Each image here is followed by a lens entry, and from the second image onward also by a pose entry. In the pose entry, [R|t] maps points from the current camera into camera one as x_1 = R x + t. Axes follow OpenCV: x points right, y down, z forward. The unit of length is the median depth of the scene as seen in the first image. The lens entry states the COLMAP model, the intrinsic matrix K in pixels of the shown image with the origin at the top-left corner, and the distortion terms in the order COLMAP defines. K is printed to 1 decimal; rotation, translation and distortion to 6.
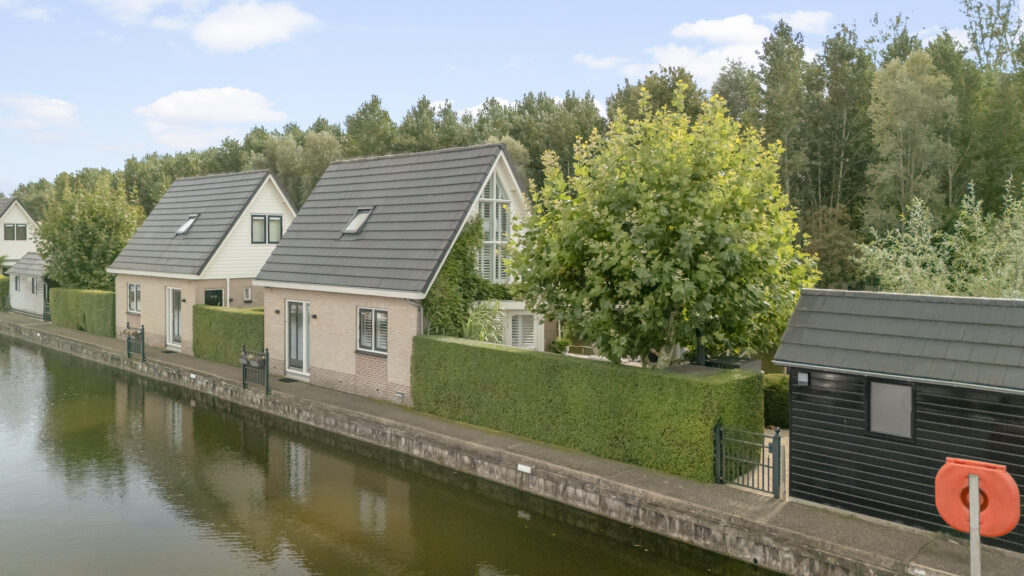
lens RADIAL K [[782.9, 0, 507.6], [0, 782.9, 268.1], [0, 0, 1]] dist [0.091417, -0.069478]
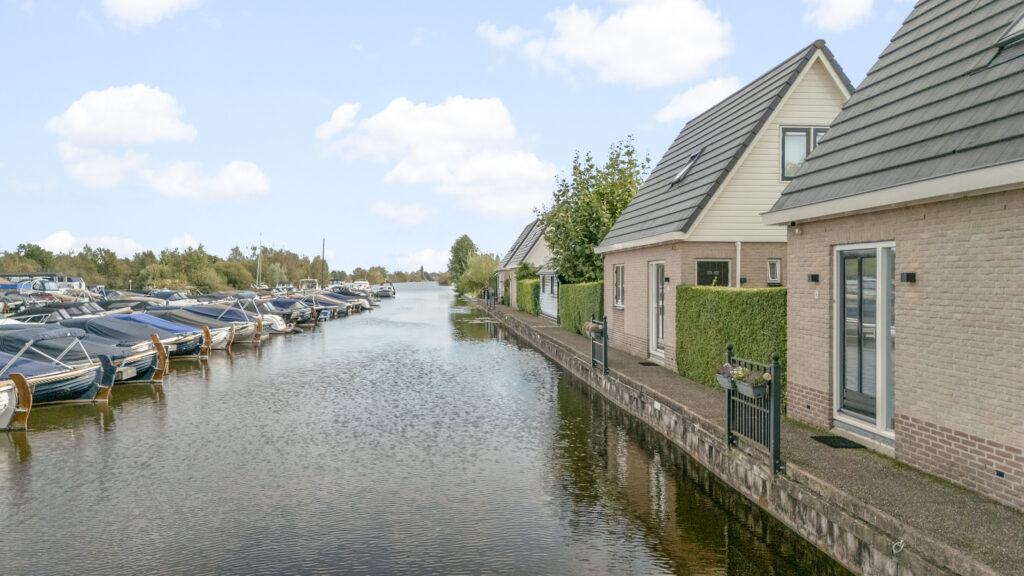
lens RADIAL K [[782.9, 0, 507.6], [0, 782.9, 268.1], [0, 0, 1]] dist [0.091417, -0.069478]
pose [[0.764643, -0.004782, -0.644437, -0.137056], [-0.029248, 0.998685, -0.042115, 0.071624], [0.643791, 0.051052, 0.763497, 0.548166]]
